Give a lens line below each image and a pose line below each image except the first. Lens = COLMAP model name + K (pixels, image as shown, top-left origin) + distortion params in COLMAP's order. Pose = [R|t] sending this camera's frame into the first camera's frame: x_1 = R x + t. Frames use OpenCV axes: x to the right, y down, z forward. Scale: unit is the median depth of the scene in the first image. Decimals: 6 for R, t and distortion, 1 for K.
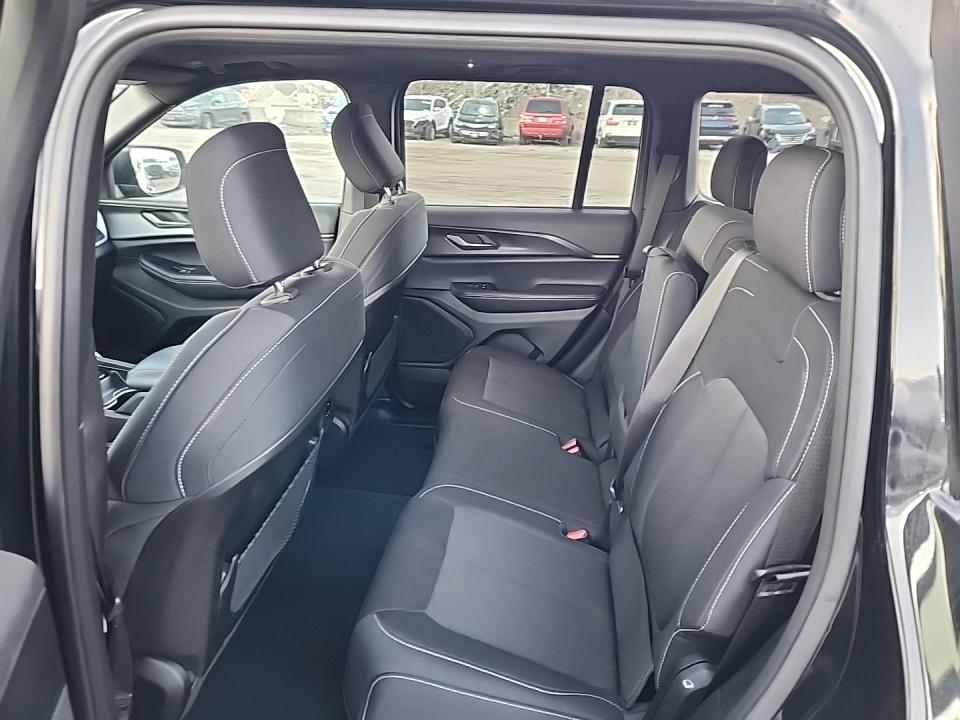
lens RADIAL K [[655.7, 0, 488.3], [0, 655.7, 364.3], [0, 0, 1]] dist [0.053876, -0.023717]
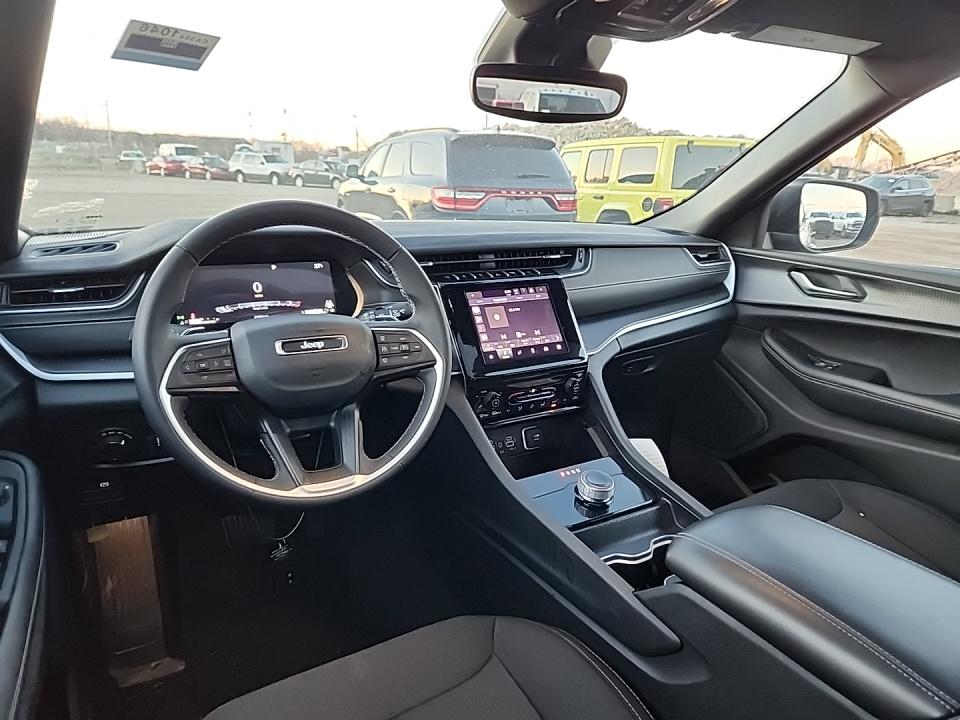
lens RADIAL K [[655.7, 0, 486.6], [0, 655.7, 362.4], [0, 0, 1]] dist [0.053876, -0.023717]
pose [[0.624755, 0.224467, -0.747860, -0.169729], [-0.316282, 0.948445, 0.020453, -0.049562], [0.713895, 0.223756, 0.663541, 0.318565]]
